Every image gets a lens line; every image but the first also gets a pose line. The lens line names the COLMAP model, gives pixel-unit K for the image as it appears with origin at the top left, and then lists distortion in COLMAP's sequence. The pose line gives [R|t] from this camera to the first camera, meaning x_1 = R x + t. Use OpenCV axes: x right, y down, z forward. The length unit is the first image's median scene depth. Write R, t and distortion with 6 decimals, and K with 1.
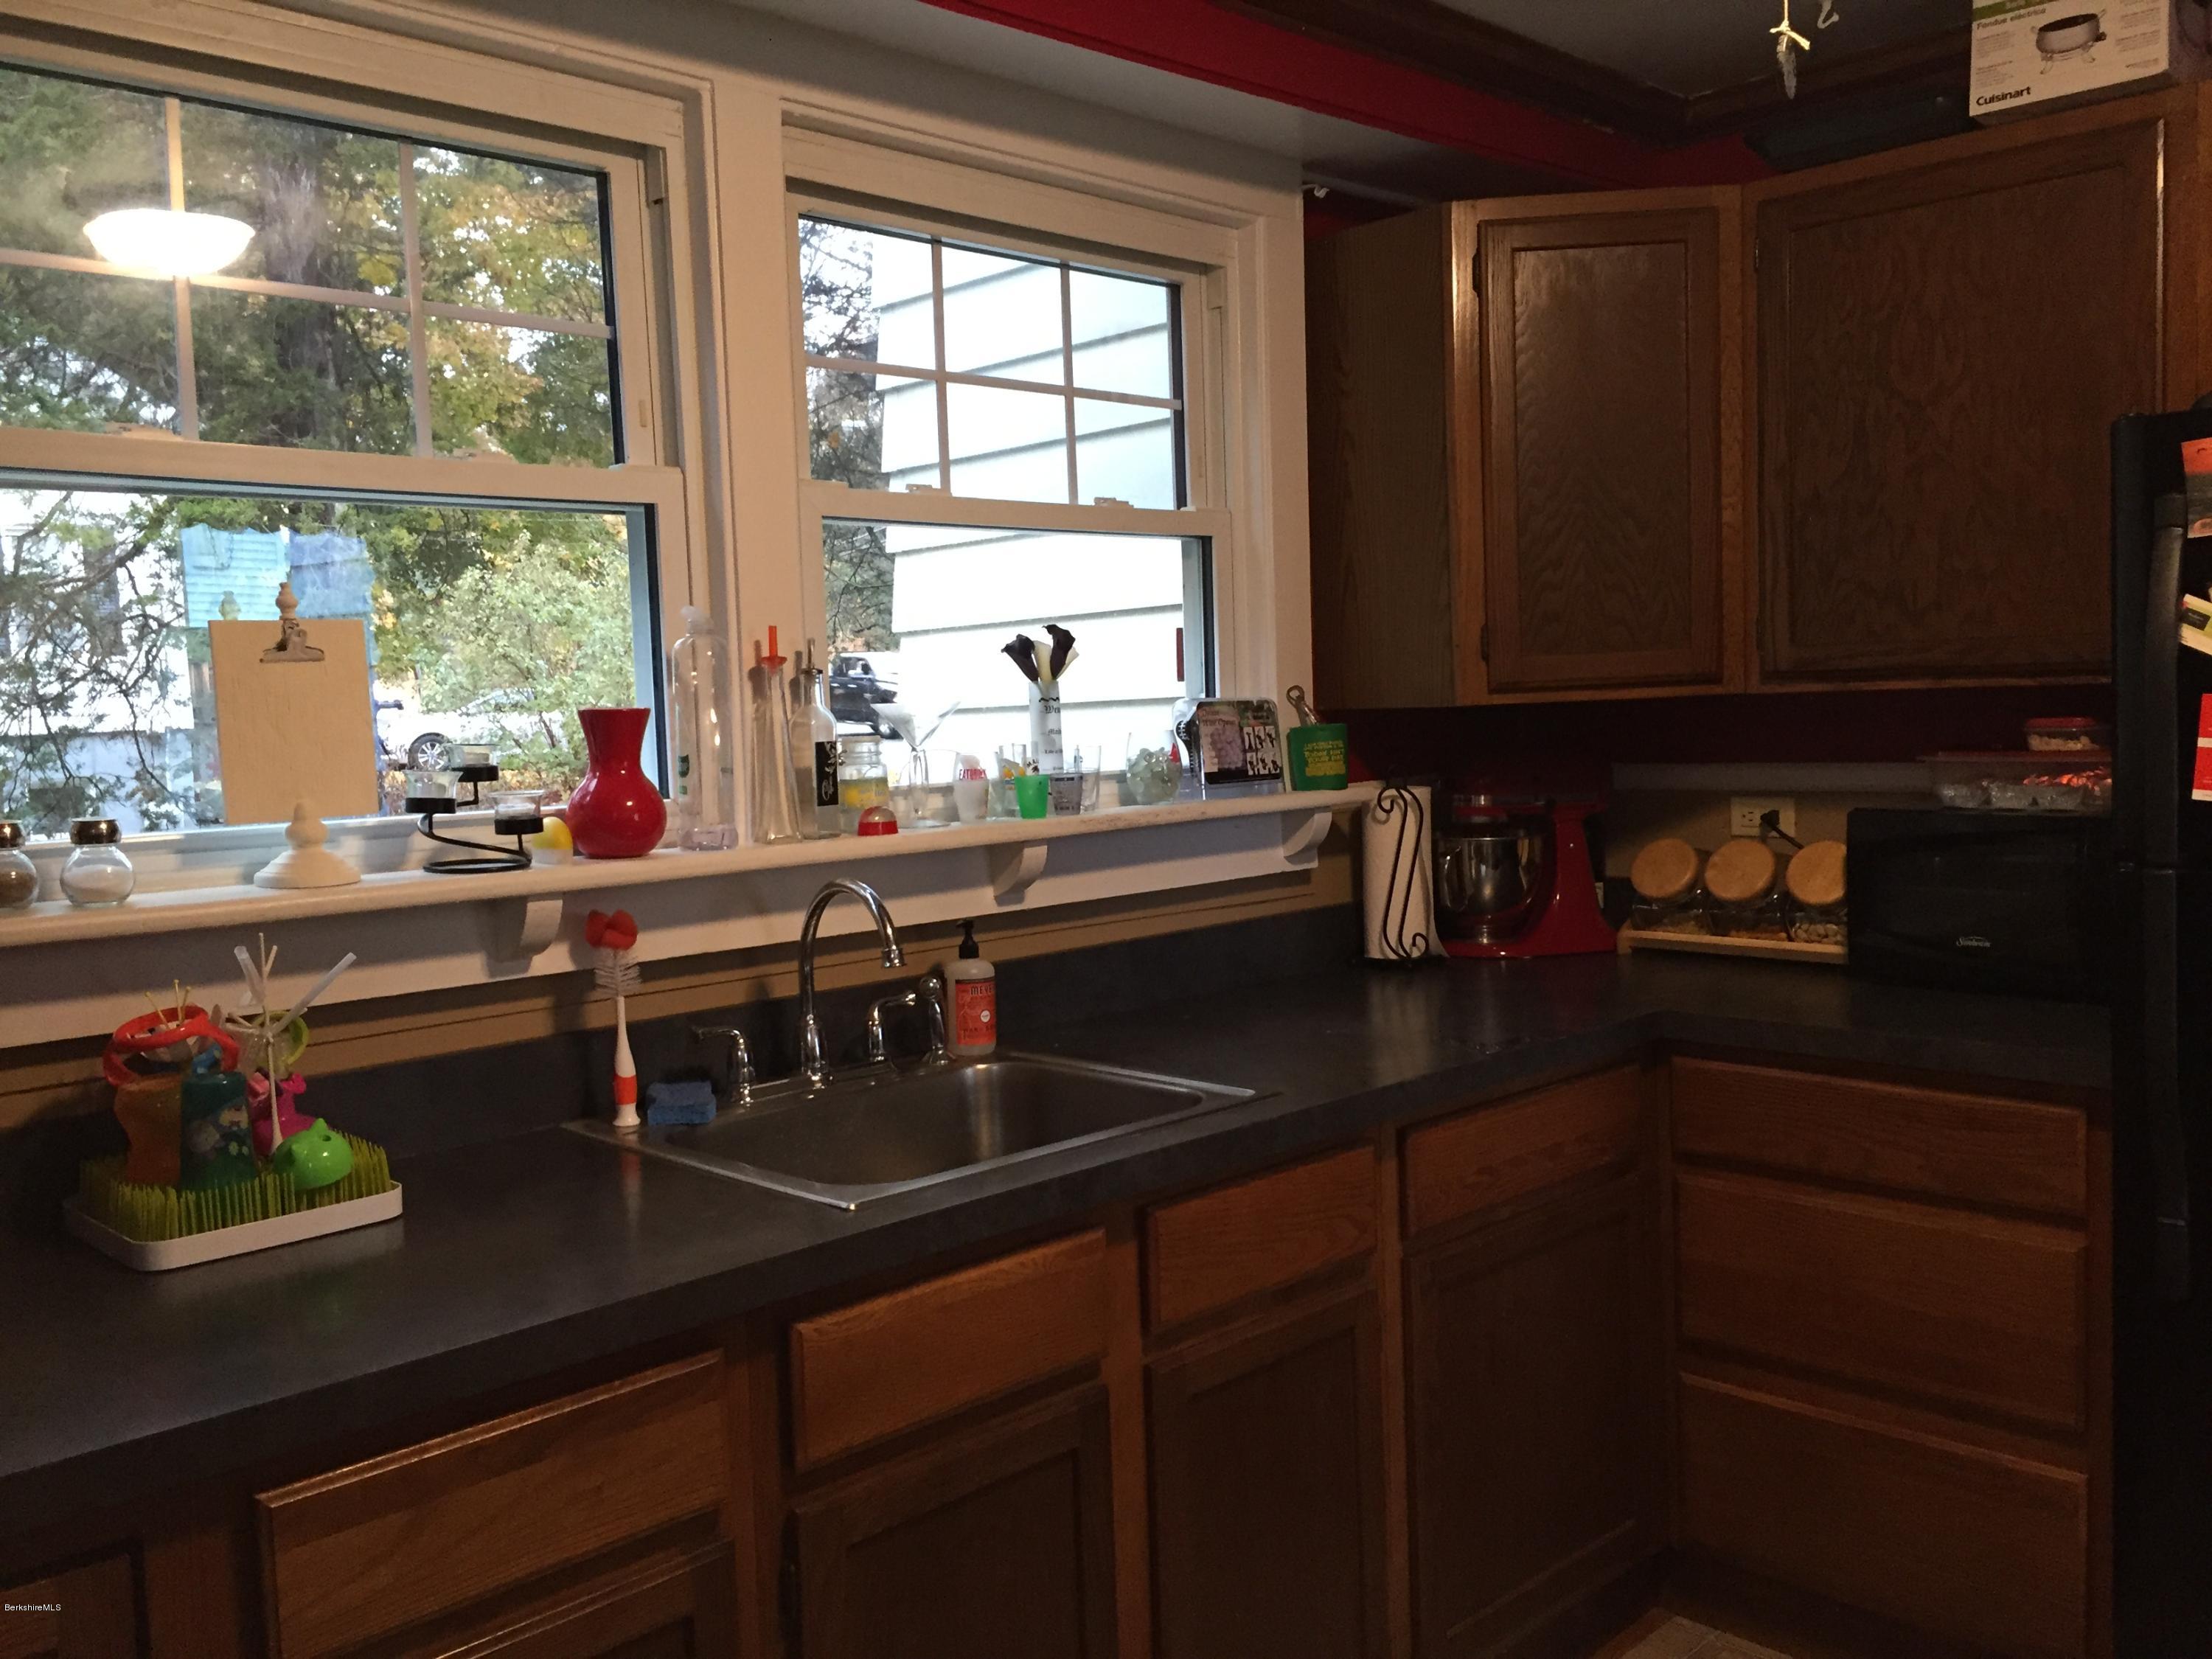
lens RADIAL K [[1896.5, 0, 1106.0], [0, 1896.5, 829.5], [0, 0, 1]] dist [0.077265, -0.112166]
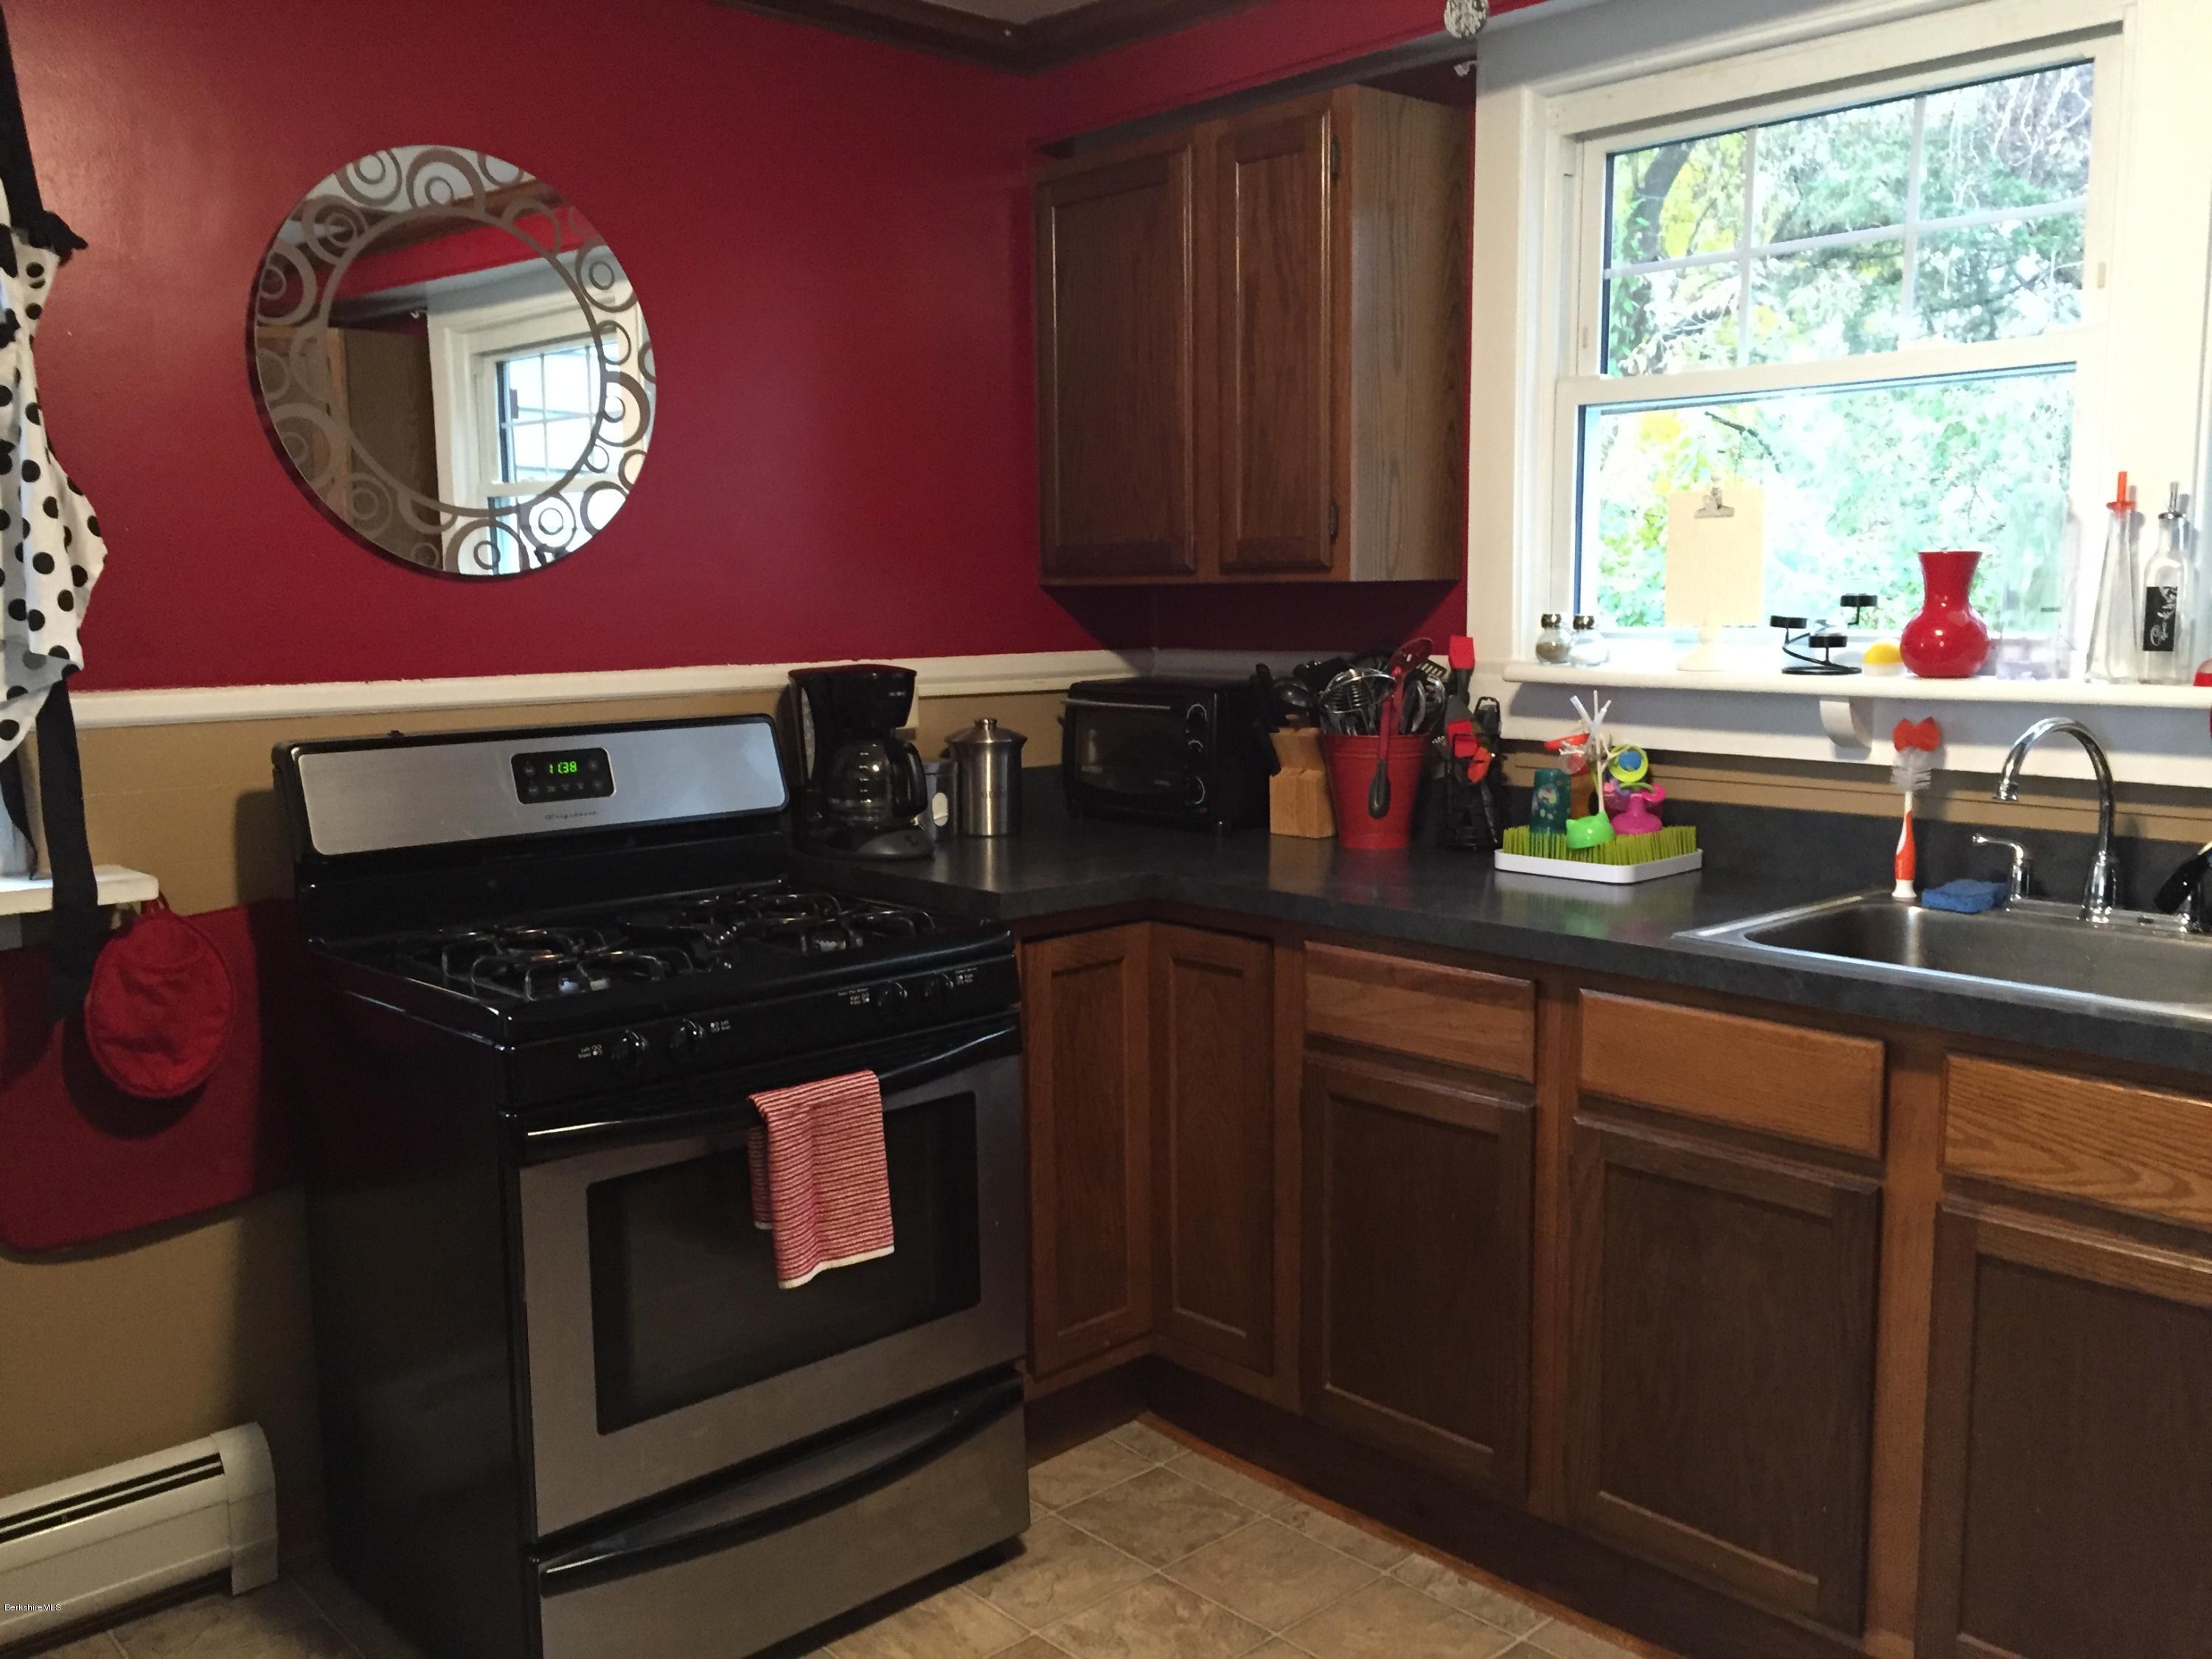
lens RADIAL K [[1896.5, 0, 1106.0], [0, 1896.5, 829.5], [0, 0, 1]] dist [0.077265, -0.112166]
pose [[-0.020479, 0.170939, -0.985069, 0.974339], [-0.055357, 0.983570, 0.171830, -0.070605], [0.998257, 0.058049, -0.010680, 0.508320]]
